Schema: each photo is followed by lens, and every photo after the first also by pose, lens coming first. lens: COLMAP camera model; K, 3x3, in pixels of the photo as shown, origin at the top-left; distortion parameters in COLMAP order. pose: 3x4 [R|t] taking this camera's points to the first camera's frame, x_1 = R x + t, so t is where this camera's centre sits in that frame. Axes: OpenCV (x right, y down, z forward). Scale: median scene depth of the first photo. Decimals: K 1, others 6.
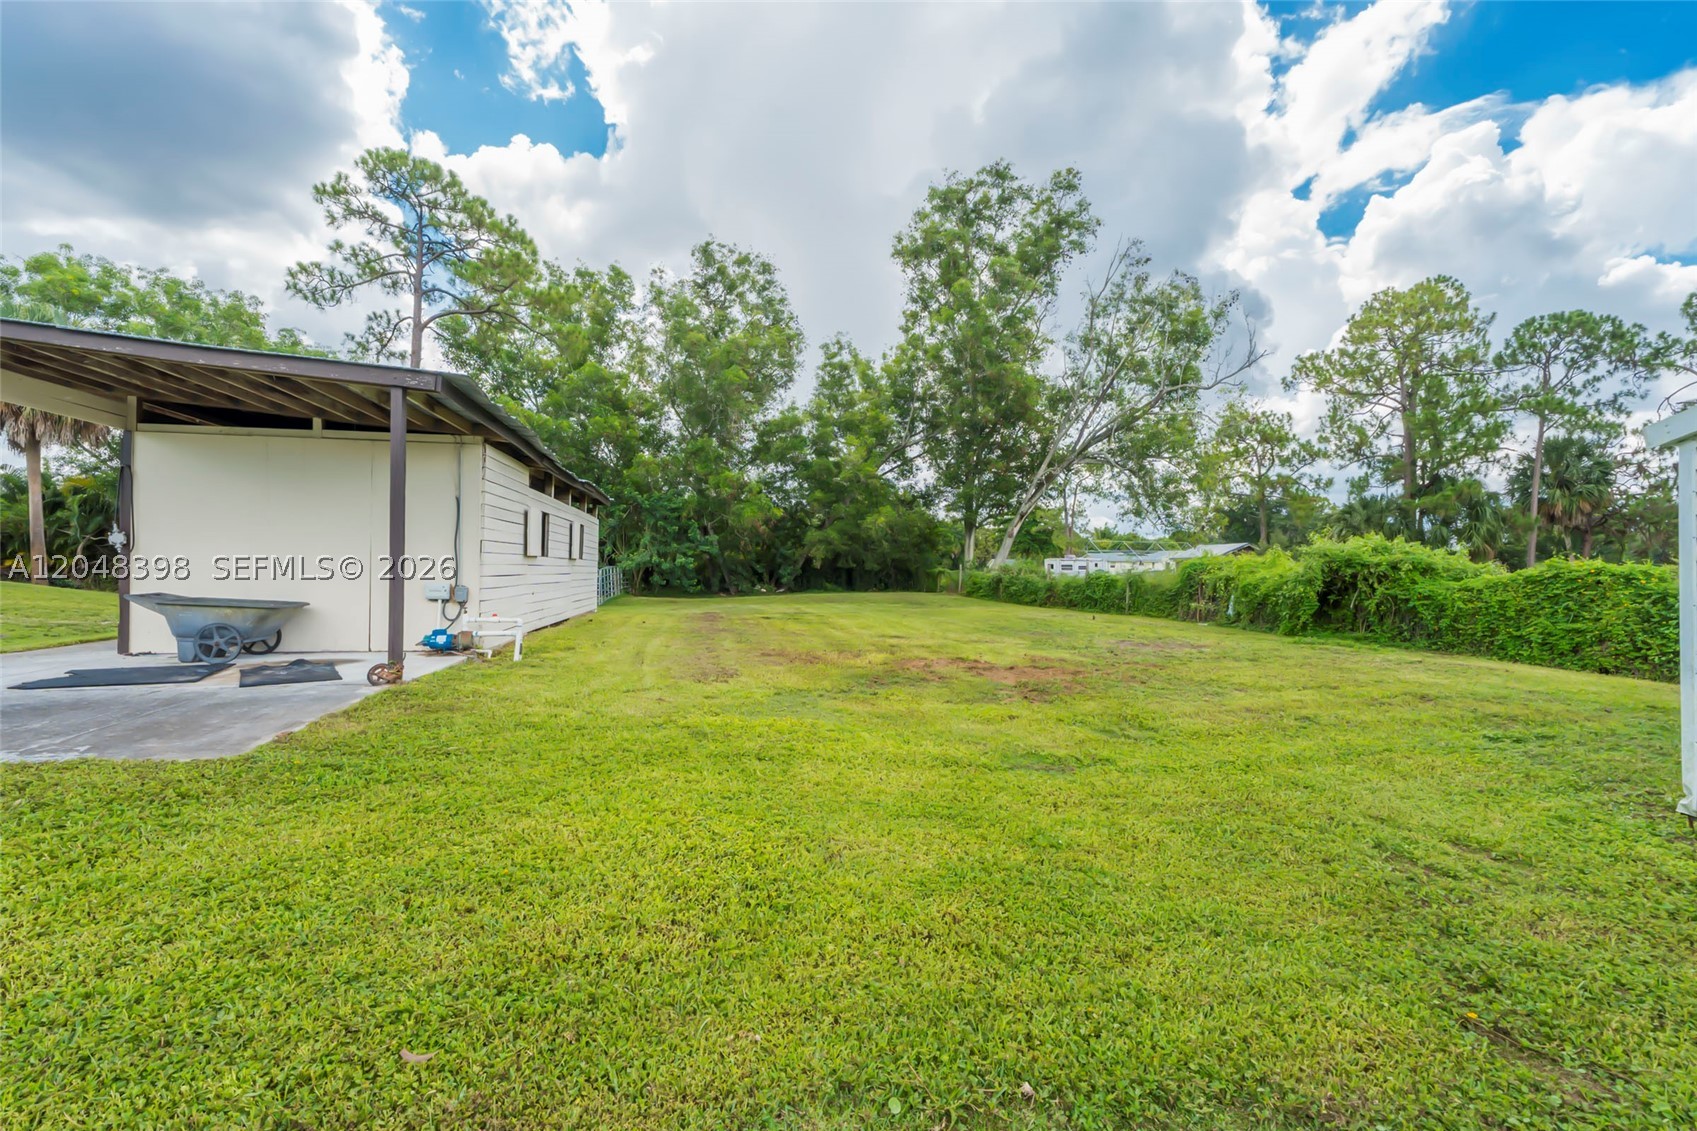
lens RADIAL K [[771.1, 0, 851.3], [0, 771.1, 561.1], [0, 0, 1]] dist [0.014980, 0.000454]
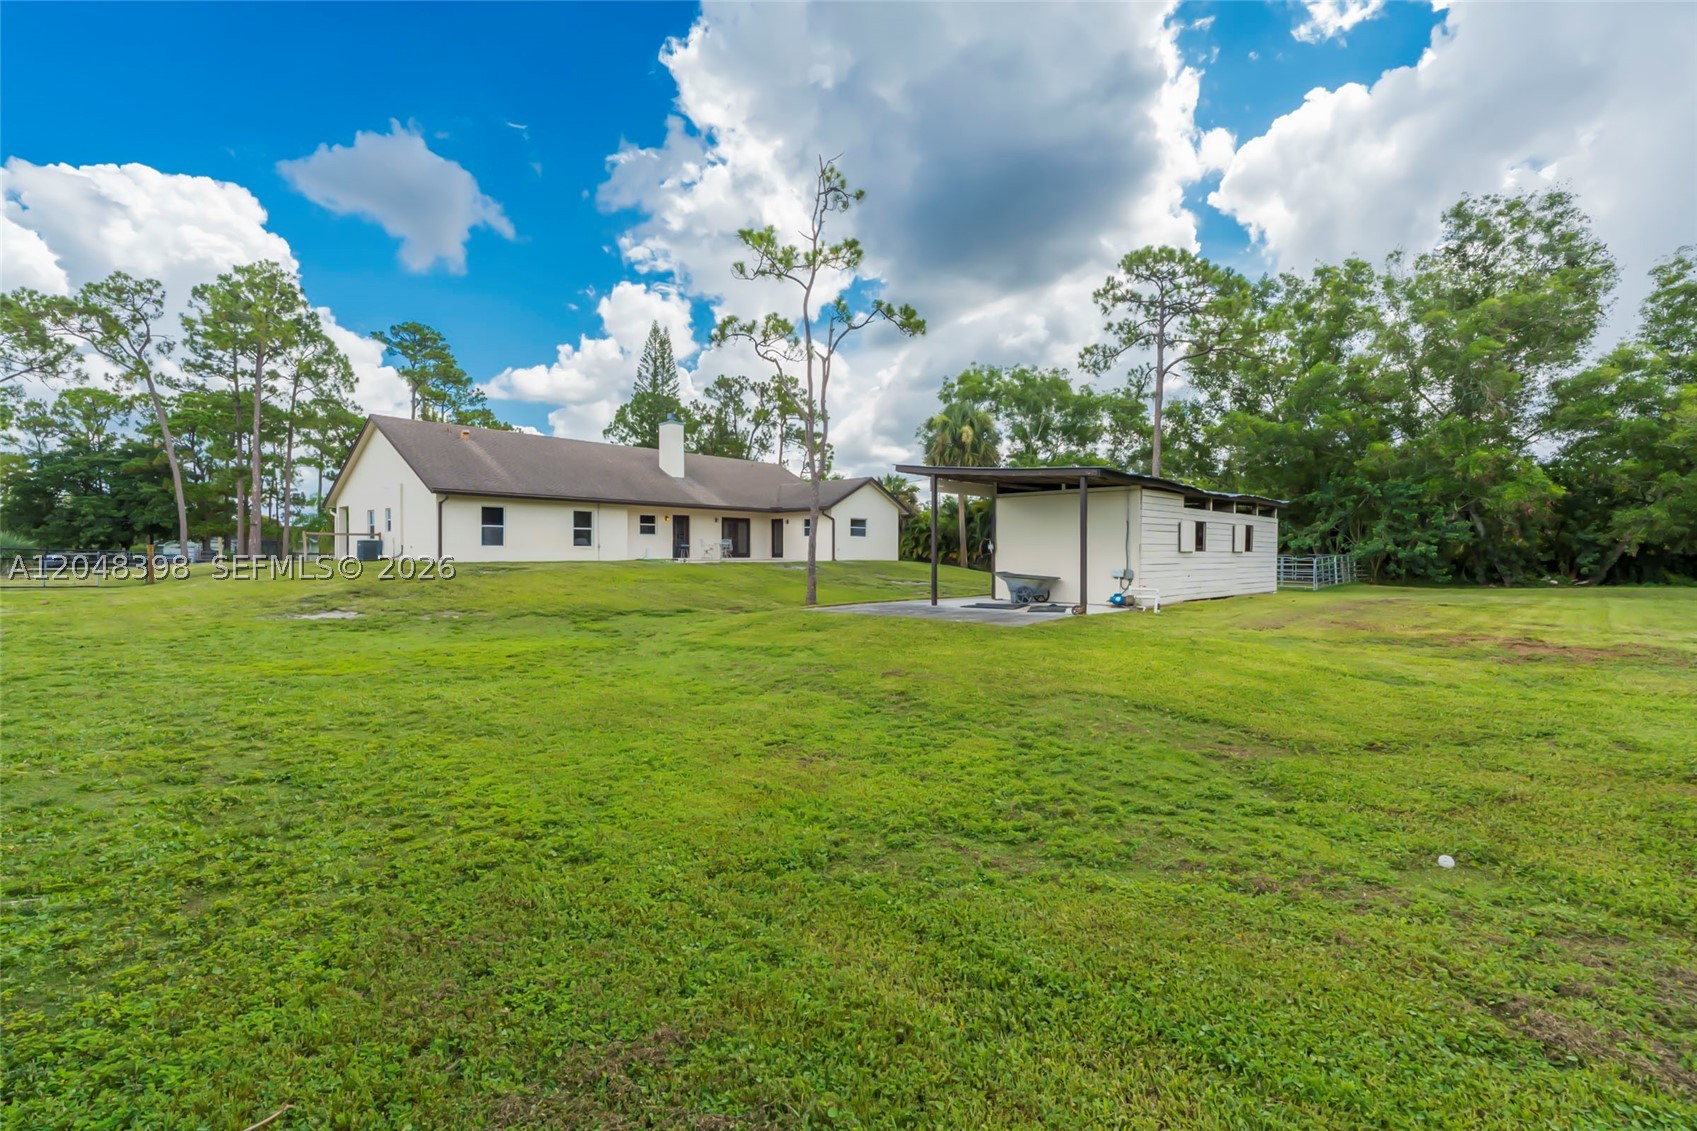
lens RADIAL K [[787.8, 0, 851.7], [0, 787.8, 555.8], [0, 0, 1]] dist [-0.001226, -0.000433]
pose [[0.588140, -0.005289, -0.808742, 0.184614], [0.012924, 0.999912, 0.002860, -0.004536], [0.808656, -0.012134, 0.588156, -0.184141]]
